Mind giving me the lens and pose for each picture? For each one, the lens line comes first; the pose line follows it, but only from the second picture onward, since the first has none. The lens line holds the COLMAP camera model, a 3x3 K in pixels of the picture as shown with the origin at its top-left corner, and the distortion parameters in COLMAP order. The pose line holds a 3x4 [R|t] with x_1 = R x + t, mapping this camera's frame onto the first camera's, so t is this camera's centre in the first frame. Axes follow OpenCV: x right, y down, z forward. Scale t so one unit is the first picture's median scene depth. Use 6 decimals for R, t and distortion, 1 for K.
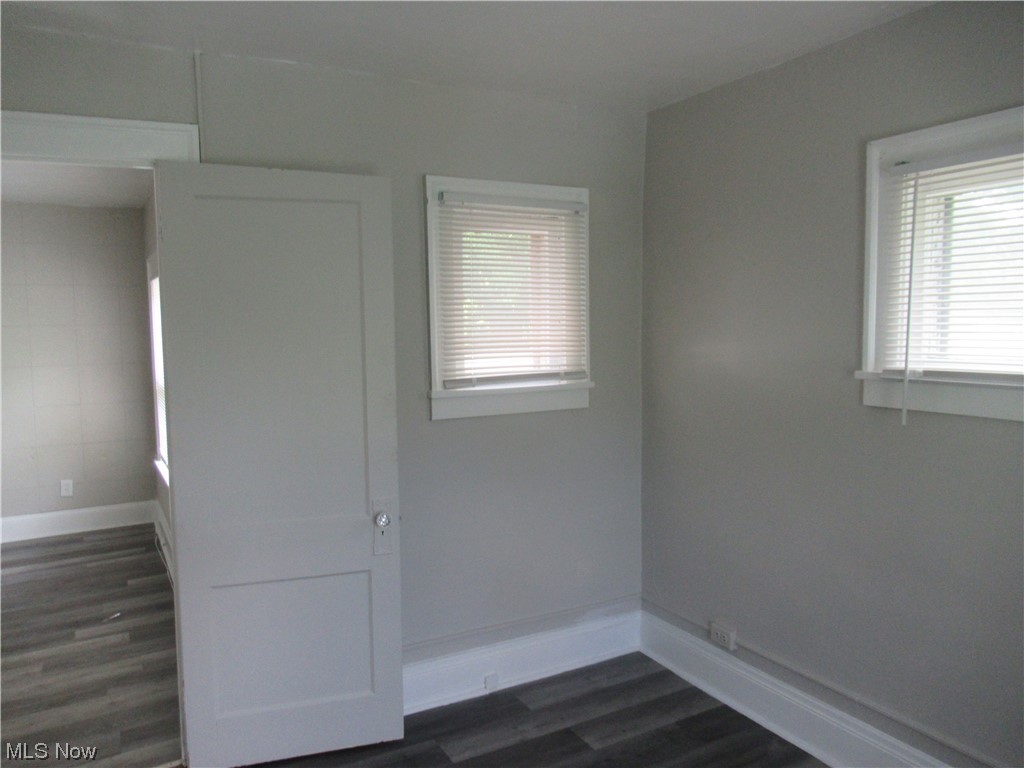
lens RADIAL K [[761.7, 0, 514.9], [0, 761.7, 384.5], [0, 0, 1]] dist [-0.007657, -0.002597]
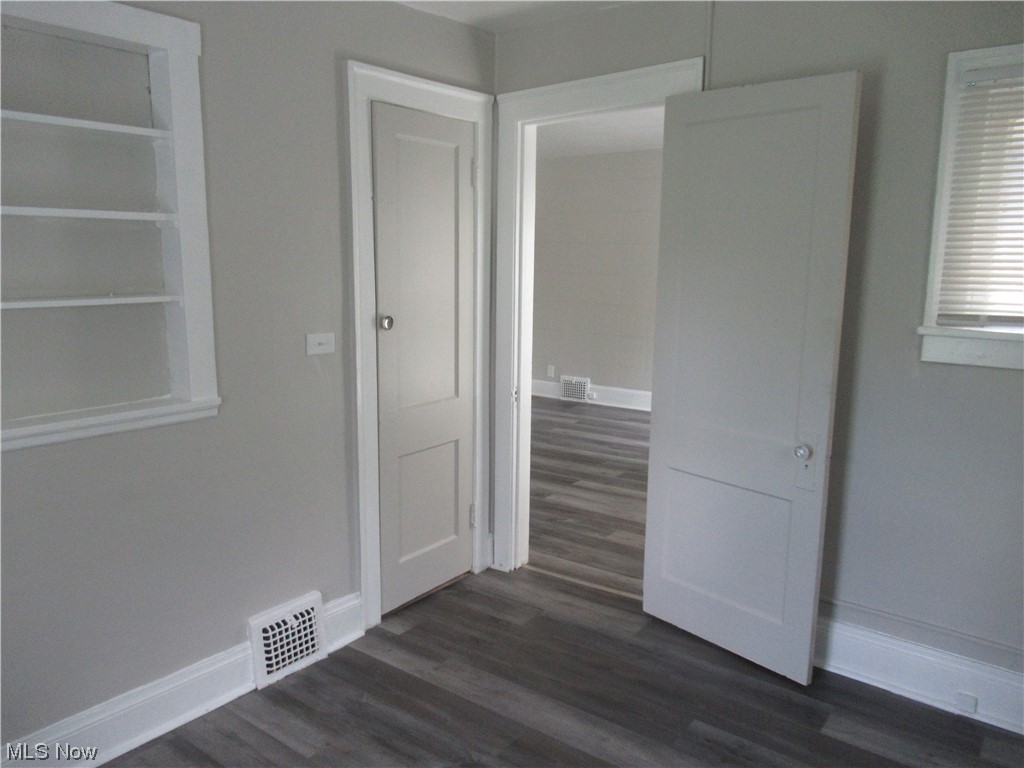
lens RADIAL K [[769.4, 0, 515.3], [0, 769.4, 382.9], [0, 0, 1]] dist [-0.004183, -0.002443]
pose [[0.390761, 0.177657, -0.903186, 0.480220], [-0.087830, 0.983918, 0.155538, -0.020693], [0.916293, 0.018548, 0.400080, 0.264710]]
